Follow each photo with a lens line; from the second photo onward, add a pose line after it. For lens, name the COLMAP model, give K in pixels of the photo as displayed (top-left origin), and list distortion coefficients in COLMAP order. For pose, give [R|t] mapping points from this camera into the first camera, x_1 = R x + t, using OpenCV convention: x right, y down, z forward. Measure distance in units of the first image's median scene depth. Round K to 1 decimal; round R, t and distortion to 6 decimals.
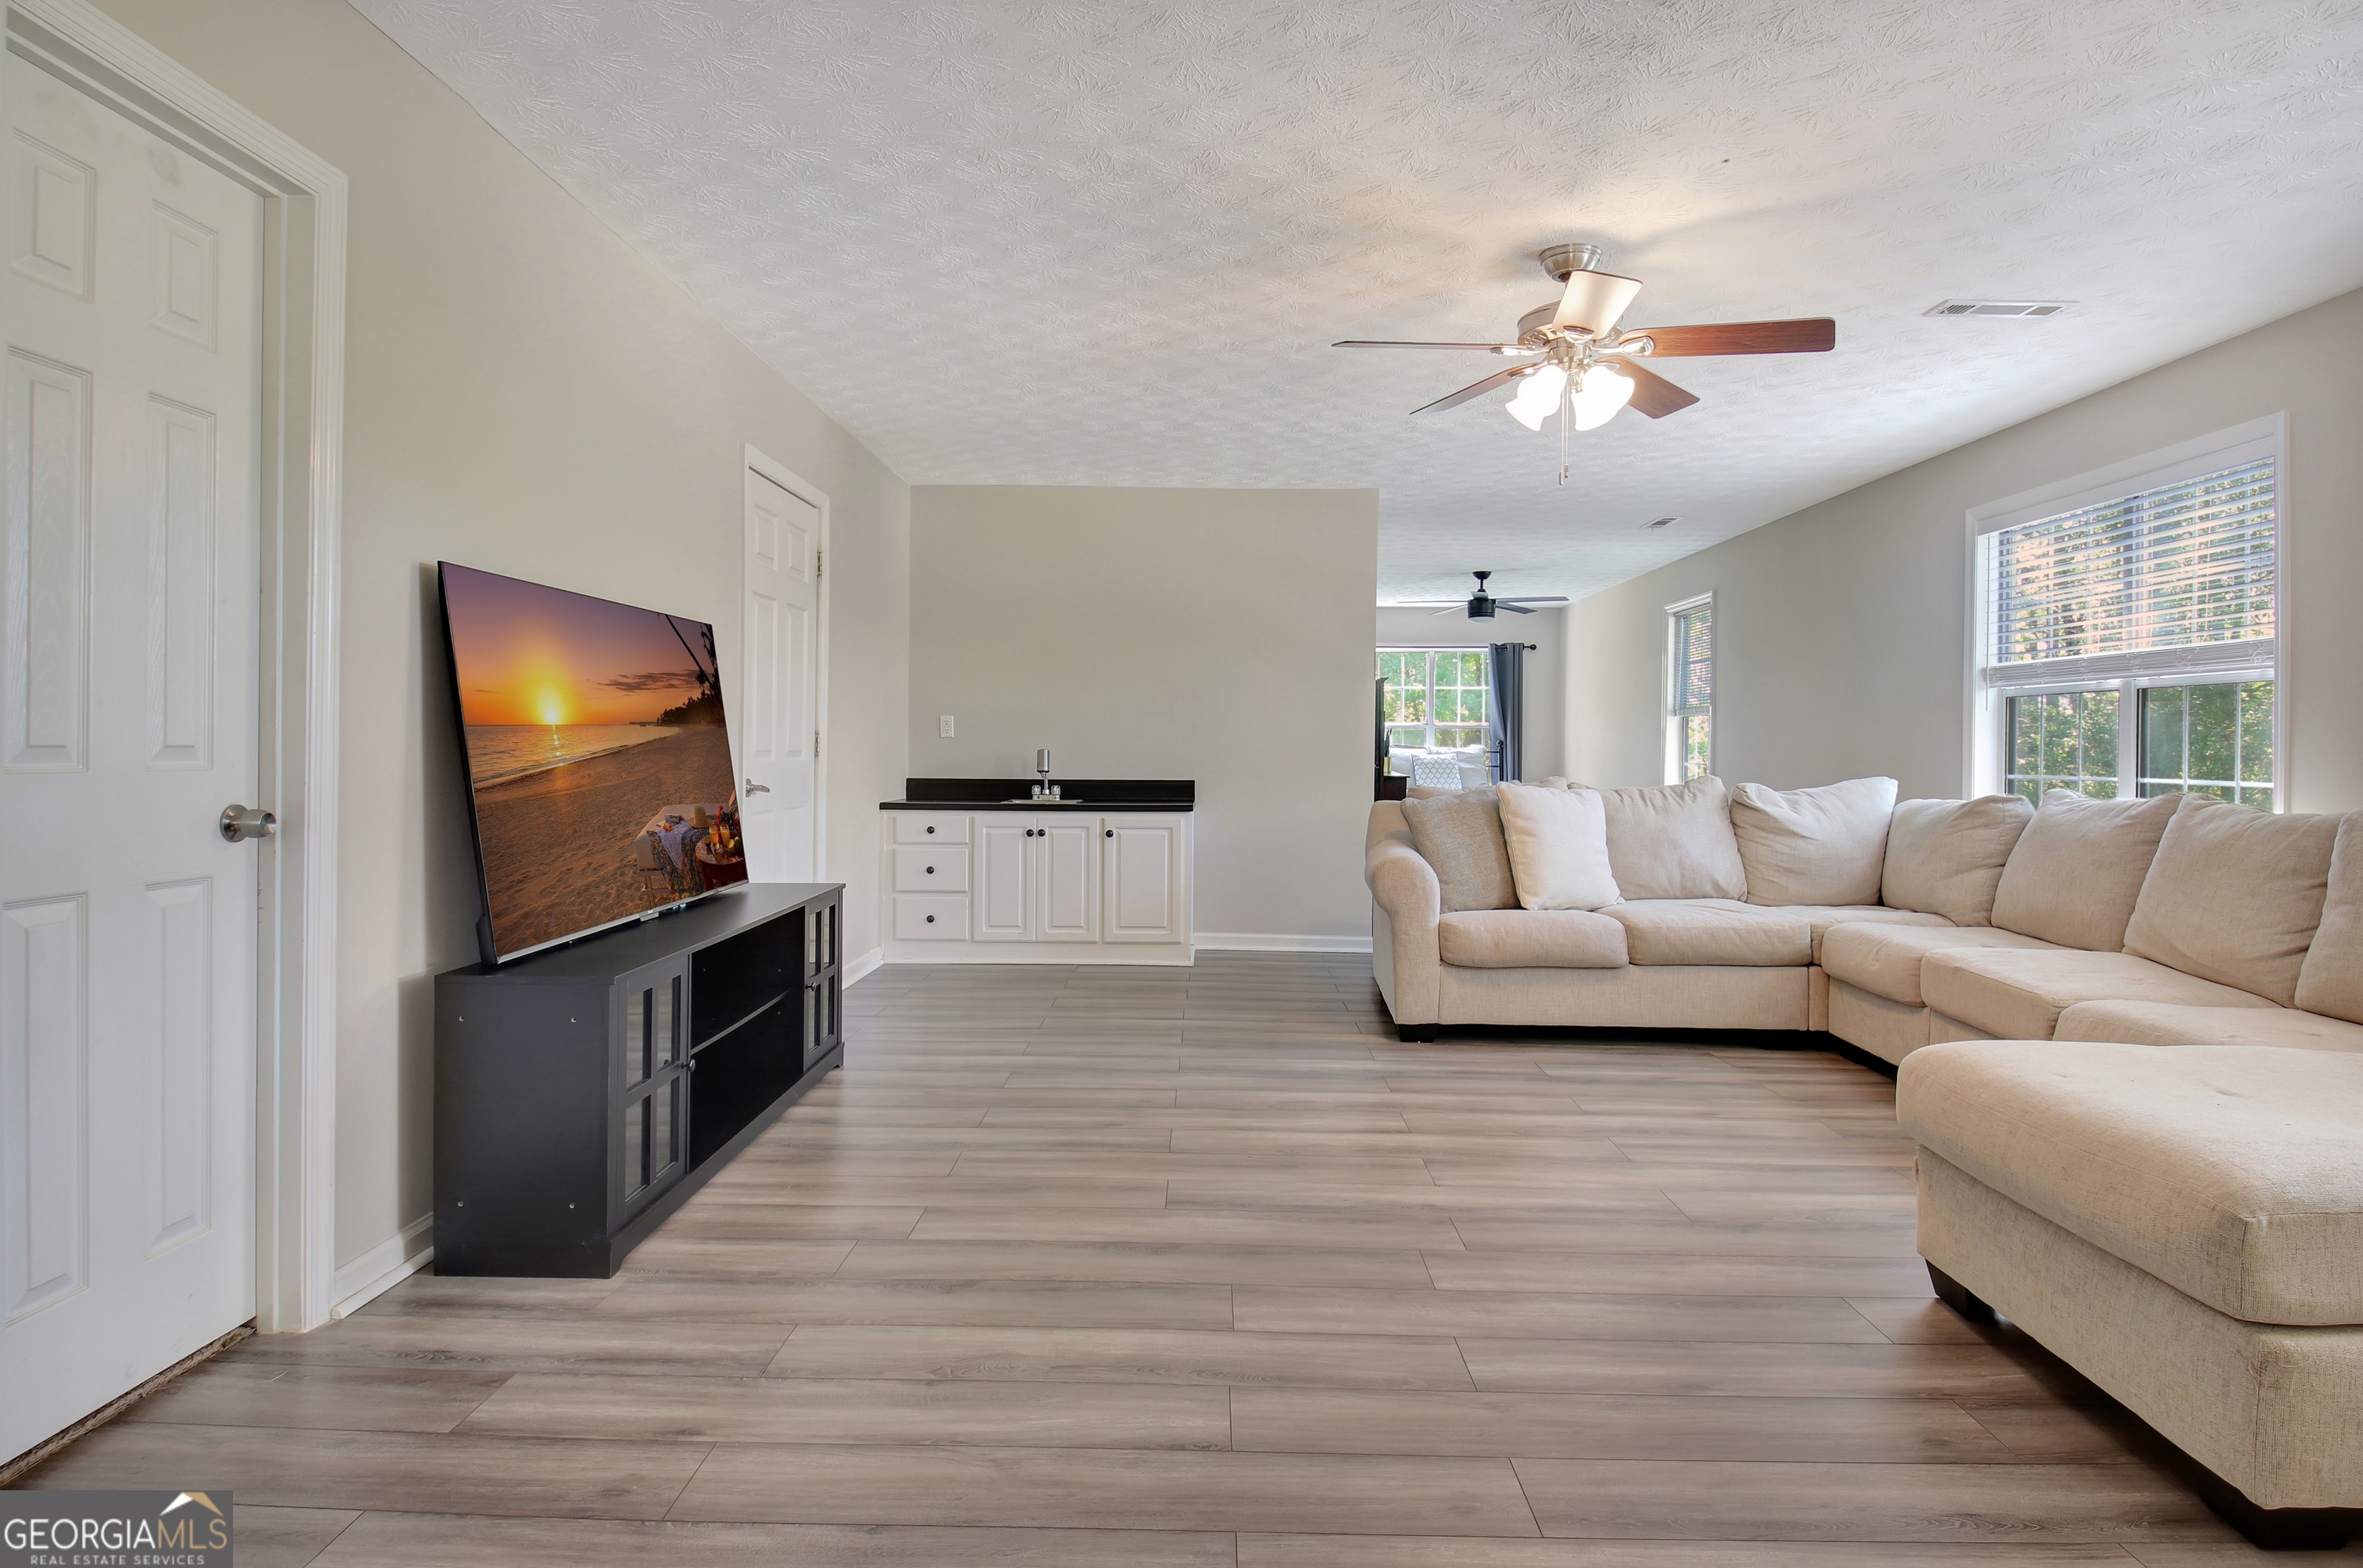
lens RADIAL K [[1227.5, 0, 1176.9], [0, 1227.5, 694.3], [0, 0, 1]] dist [-0.001168, -0.015577]
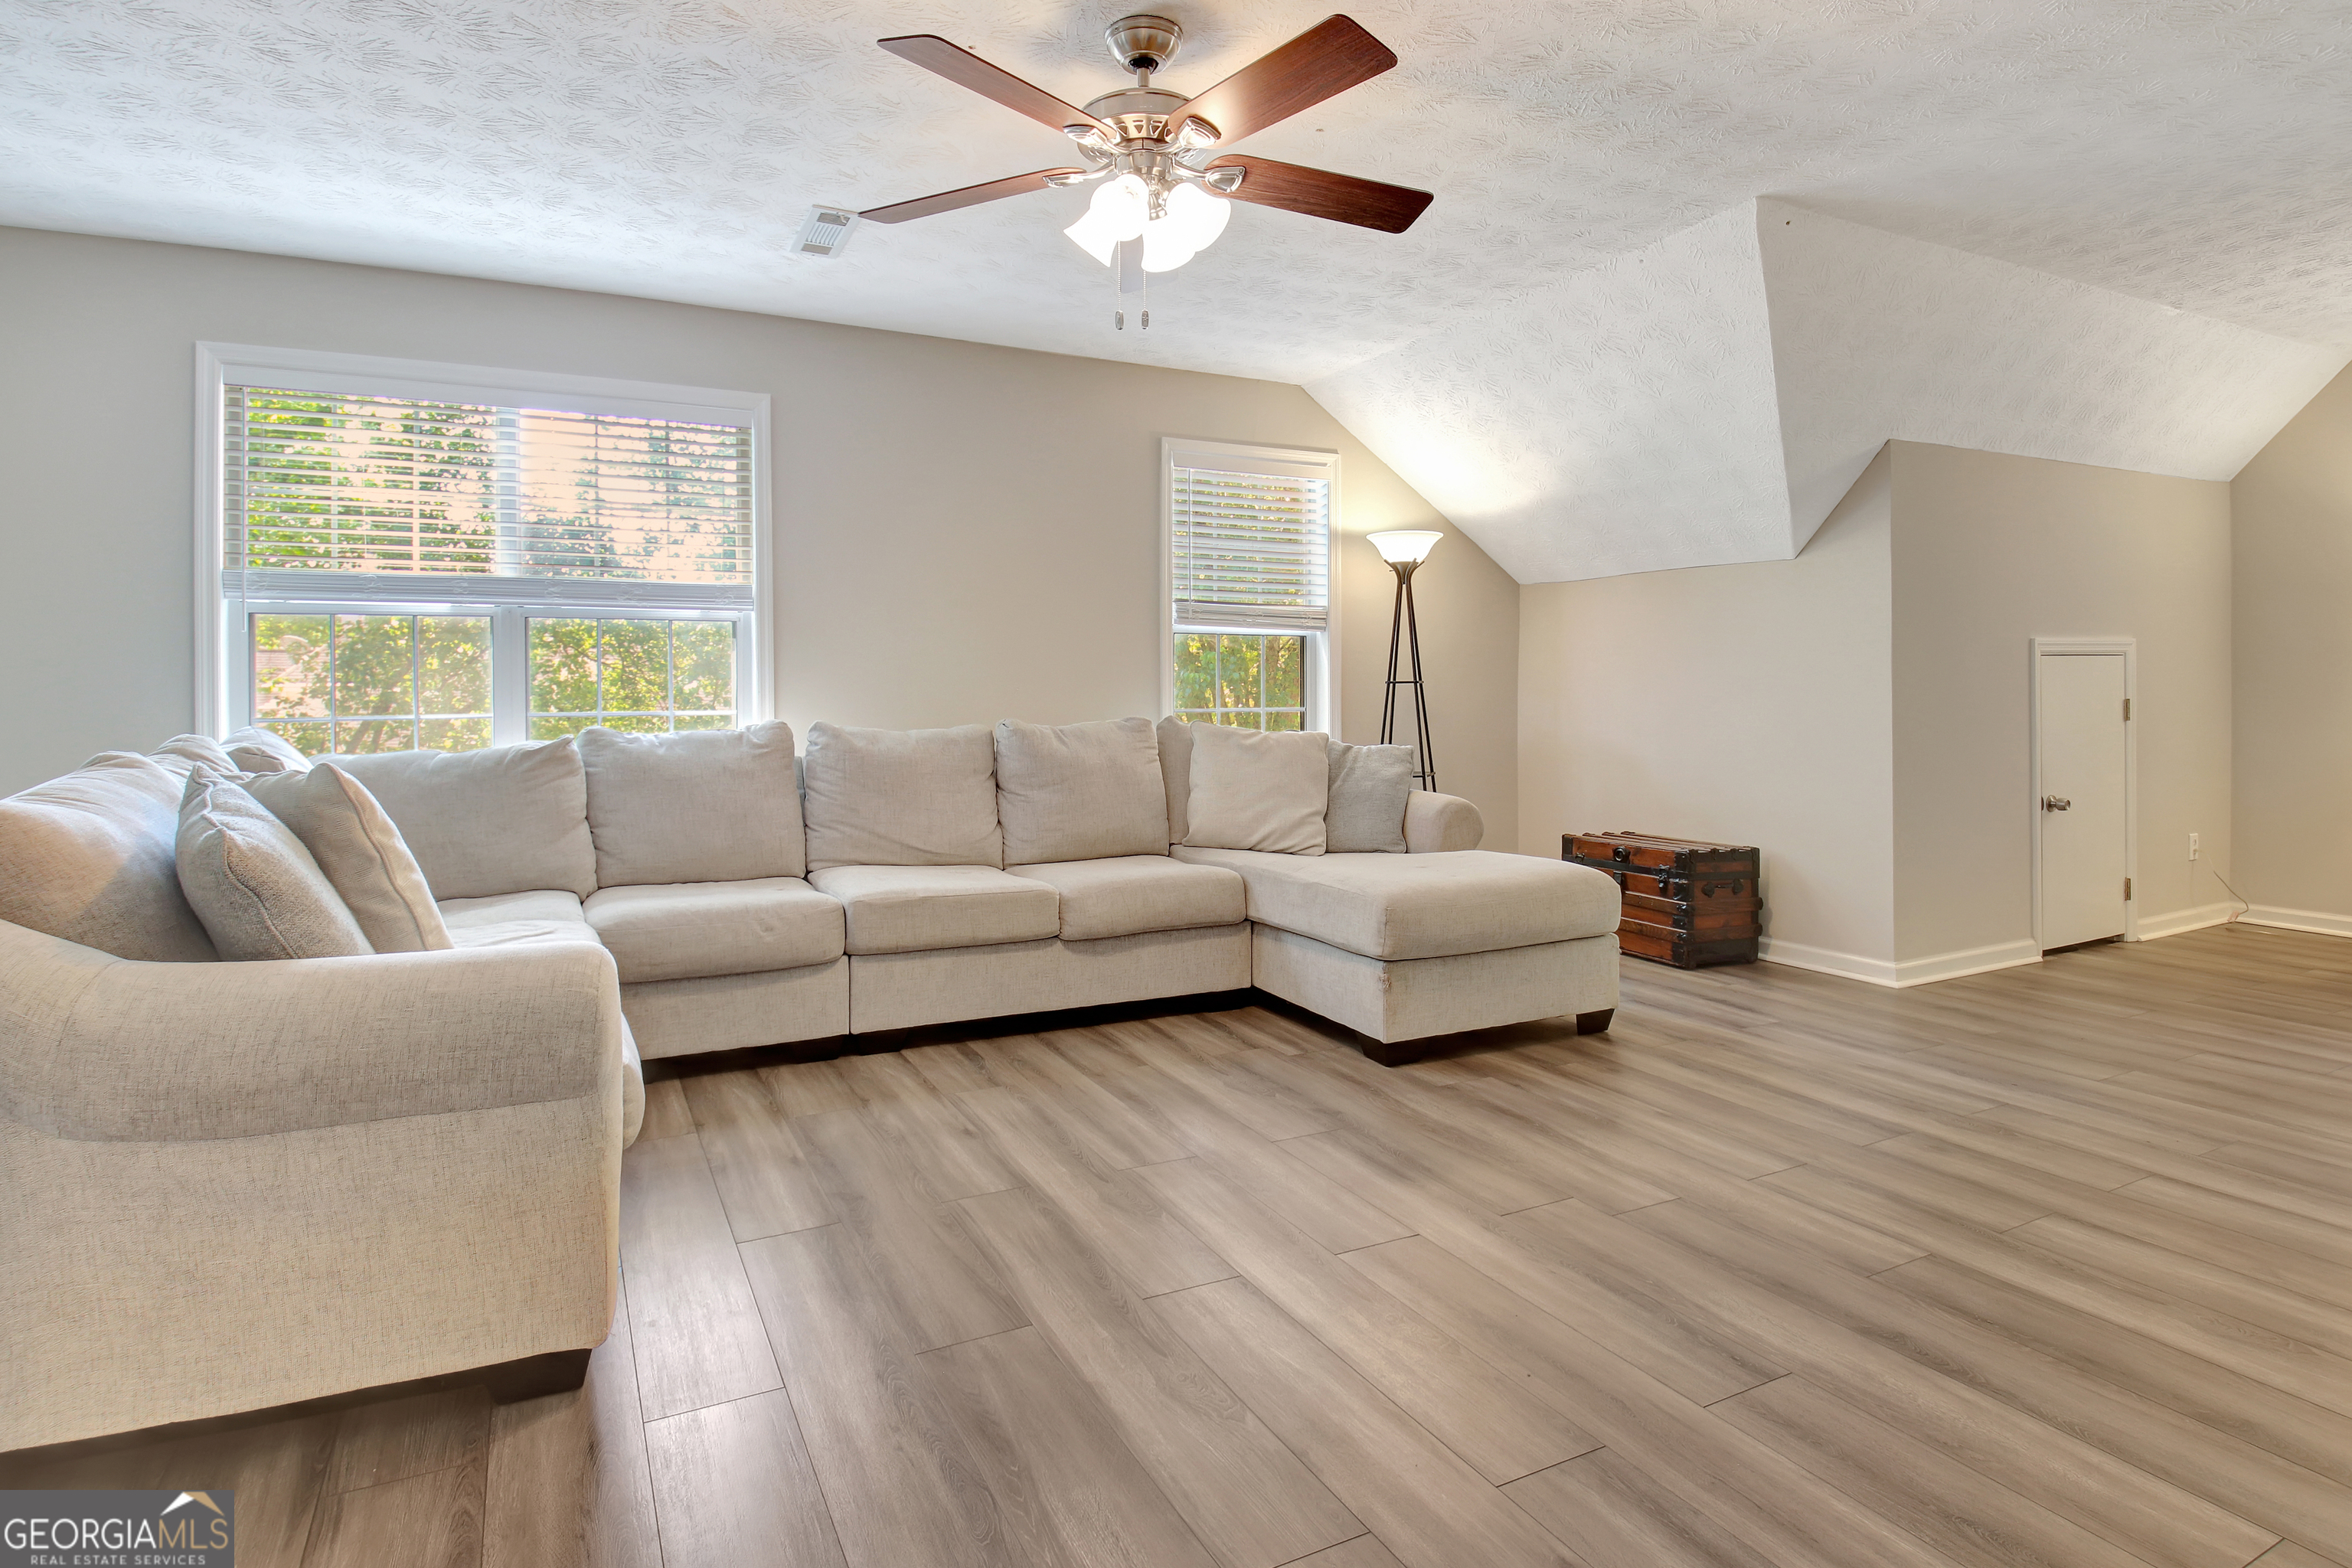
lens RADIAL K [[1221.9, 0, 1171.5], [0, 1221.9, 694.7], [0, 0, 1]] dist [-0.001168, -0.015577]
pose [[-0.463064, -0.014056, 0.886213, -0.474690], [-0.038282, 0.999258, -0.004154, 0.069887], [-0.885498, -0.035850, -0.463259, 1.761421]]
